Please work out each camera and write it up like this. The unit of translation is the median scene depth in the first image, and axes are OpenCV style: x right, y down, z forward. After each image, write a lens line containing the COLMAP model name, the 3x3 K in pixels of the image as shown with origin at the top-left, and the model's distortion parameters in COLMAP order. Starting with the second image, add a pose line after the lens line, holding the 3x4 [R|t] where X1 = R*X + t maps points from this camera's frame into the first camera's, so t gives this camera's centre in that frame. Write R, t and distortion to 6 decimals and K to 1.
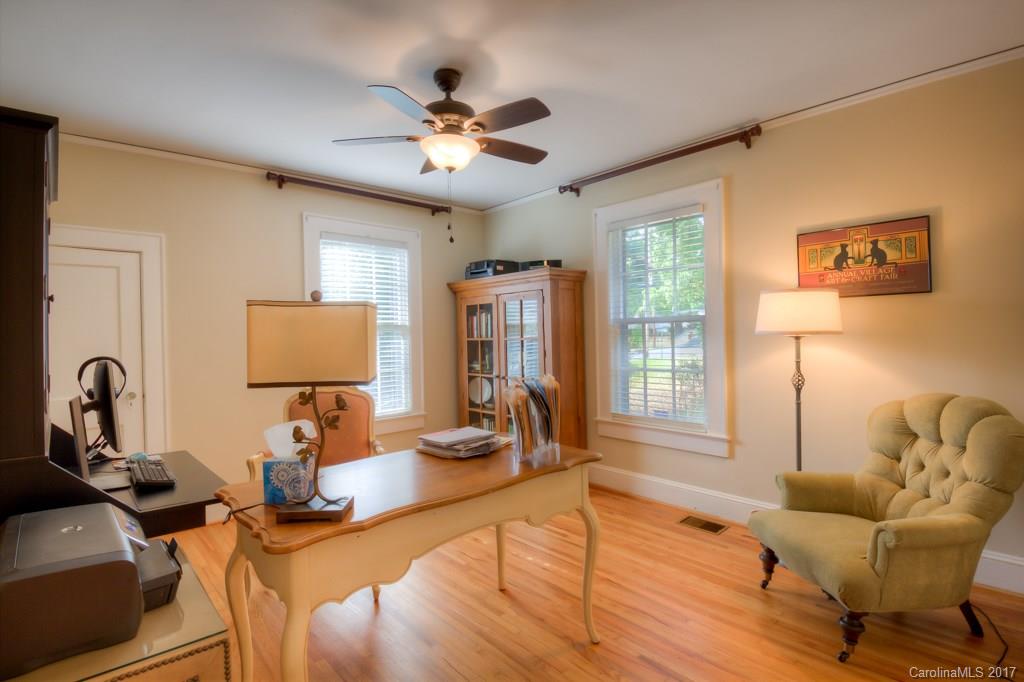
lens RADIAL K [[502.9, 0, 516.5], [0, 502.9, 333.1], [0, 0, 1]] dist [-0.000647, -0.000778]
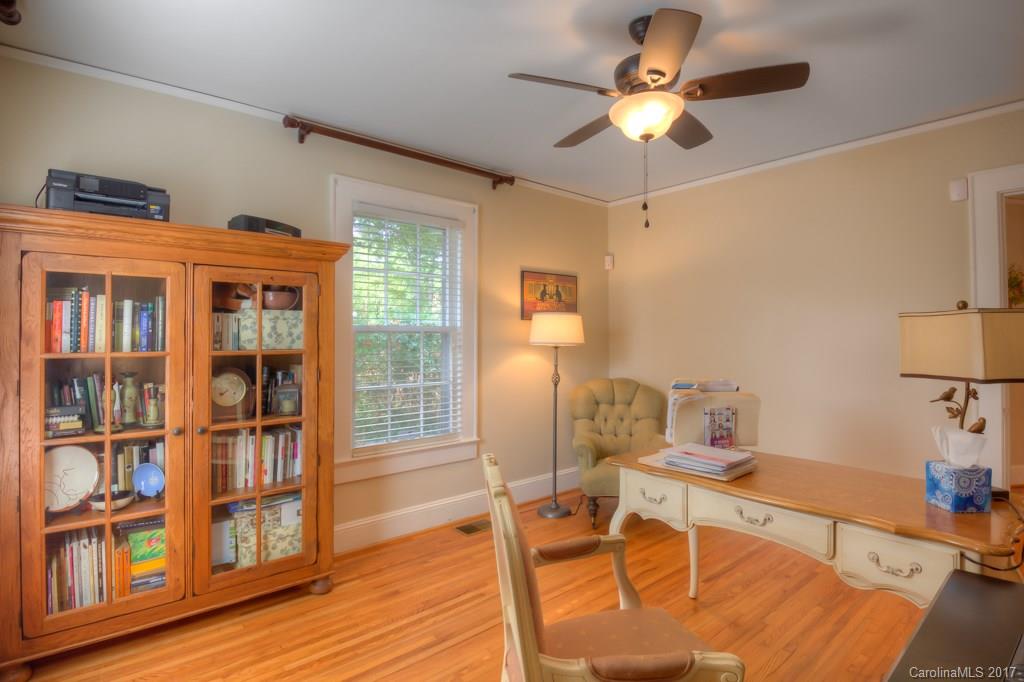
lens RADIAL K [[502.9, 0, 516.5], [0, 502.9, 333.1], [0, 0, 1]] dist [-0.000647, -0.000778]
pose [[0.022612, 0.029060, 0.999322, -0.719829], [0.001964, 0.999574, -0.029112, 0.007684], [-0.999742, 0.002621, 0.022545, 0.927680]]
